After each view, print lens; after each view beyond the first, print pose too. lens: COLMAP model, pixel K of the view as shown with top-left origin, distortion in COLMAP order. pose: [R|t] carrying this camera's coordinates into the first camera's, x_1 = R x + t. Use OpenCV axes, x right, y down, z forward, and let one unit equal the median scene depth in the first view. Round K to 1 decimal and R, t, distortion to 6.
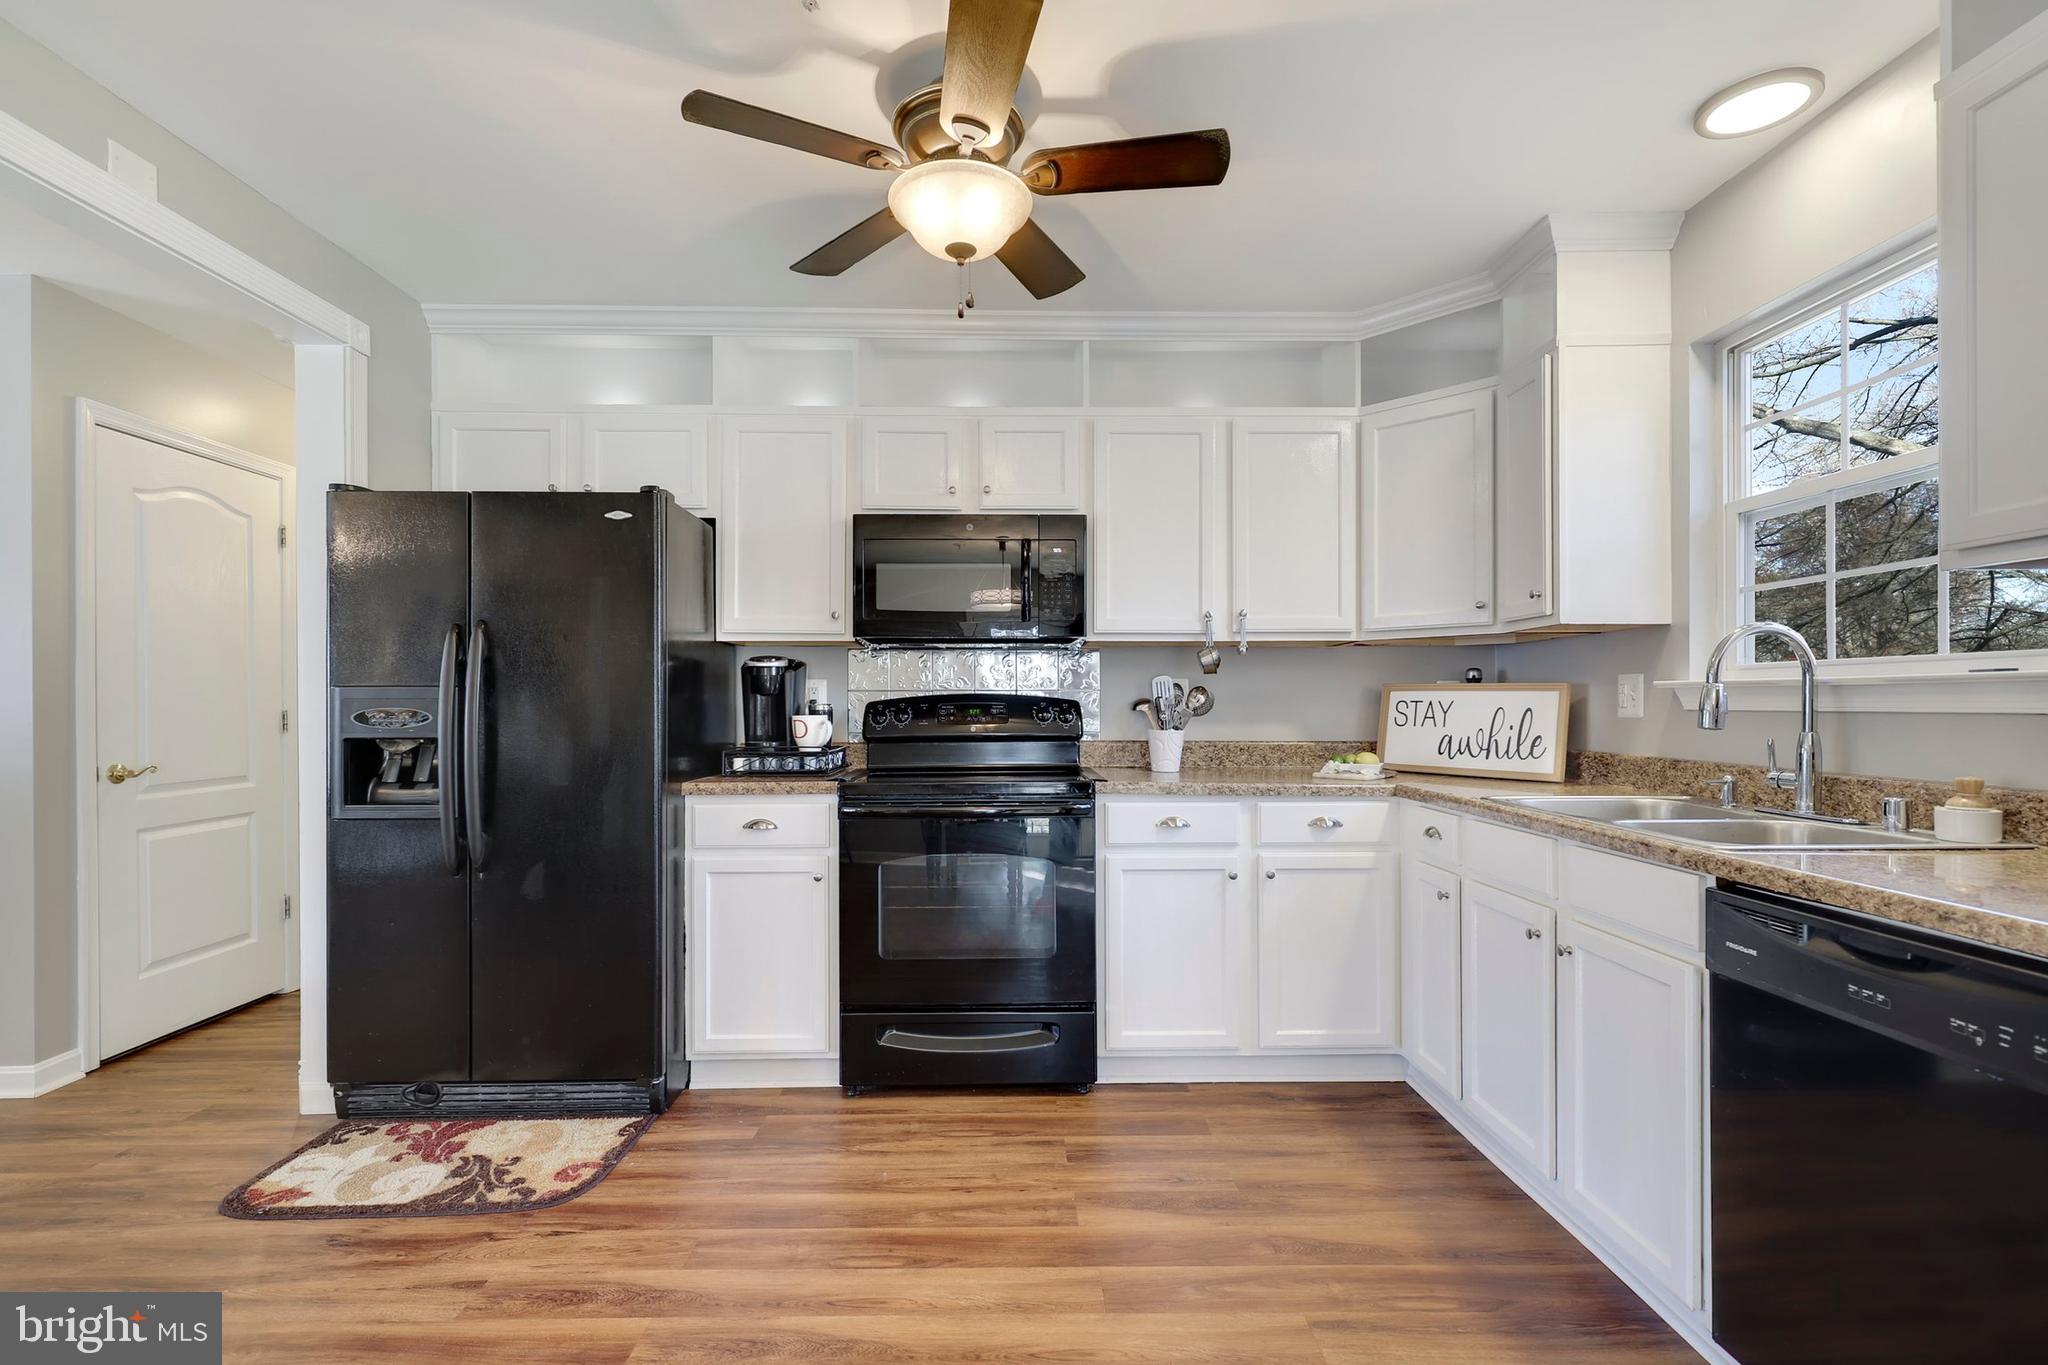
lens RADIAL K [[940.5, 0, 1022.4], [0, 940.5, 706.4], [0, 0, 1]] dist [0.001115, 0.000055]
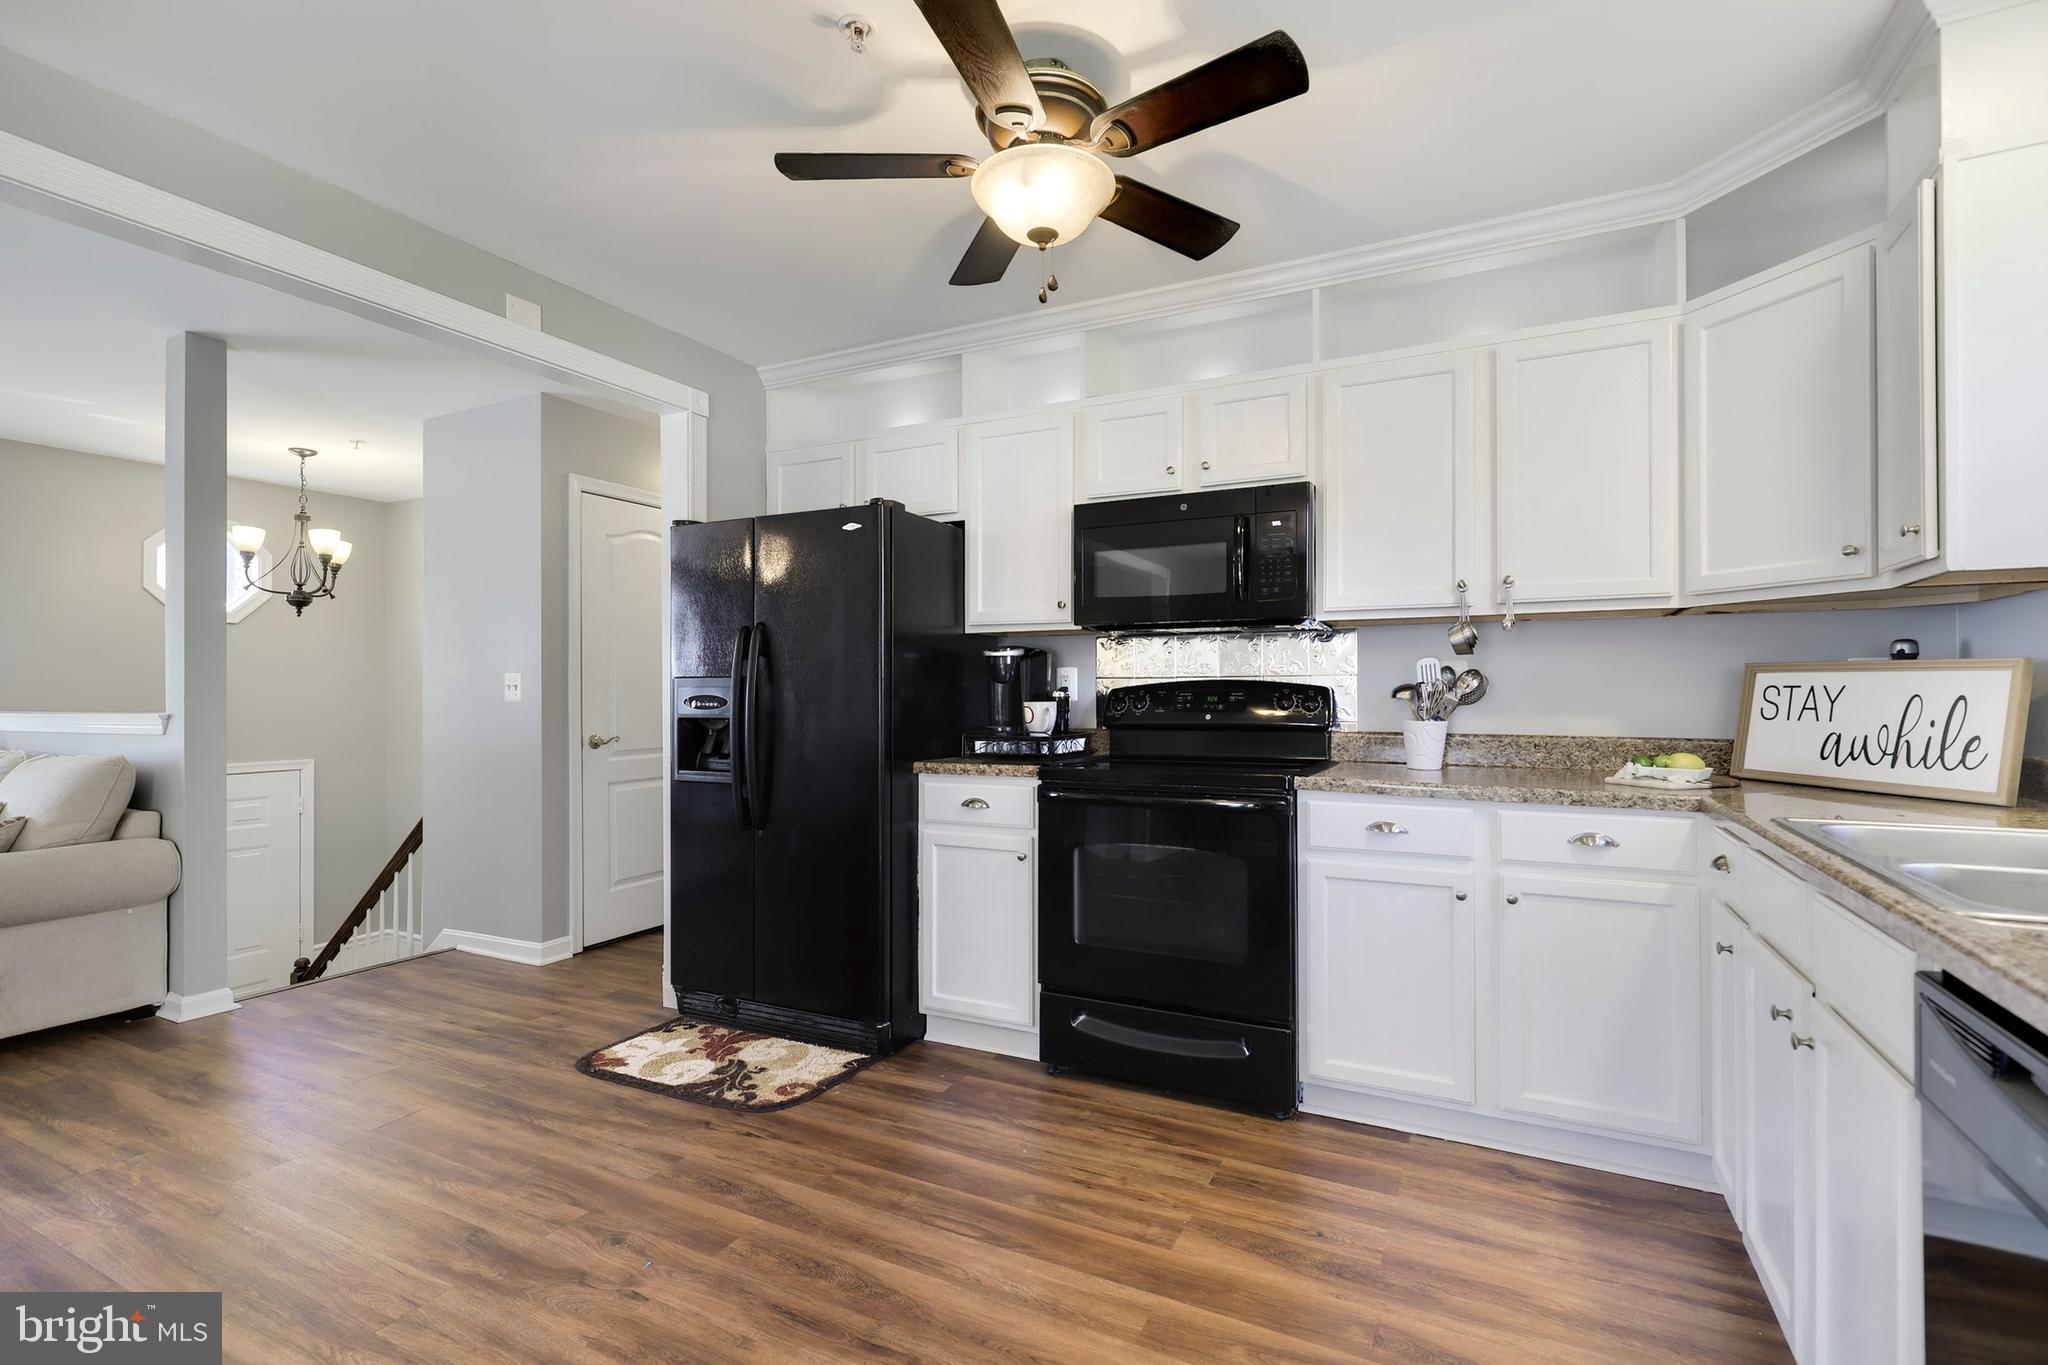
lens RADIAL K [[941.6, 0, 1025.0], [0, 941.6, 691.3], [0, 0, 1]] dist [0.000543, 0.000177]
pose [[0.882843, -0.001054, -0.469666, 0.275211], [-0.000314, 0.999996, -0.002834, 0.001033], [0.469667, 0.002650, 0.882840, 0.079533]]
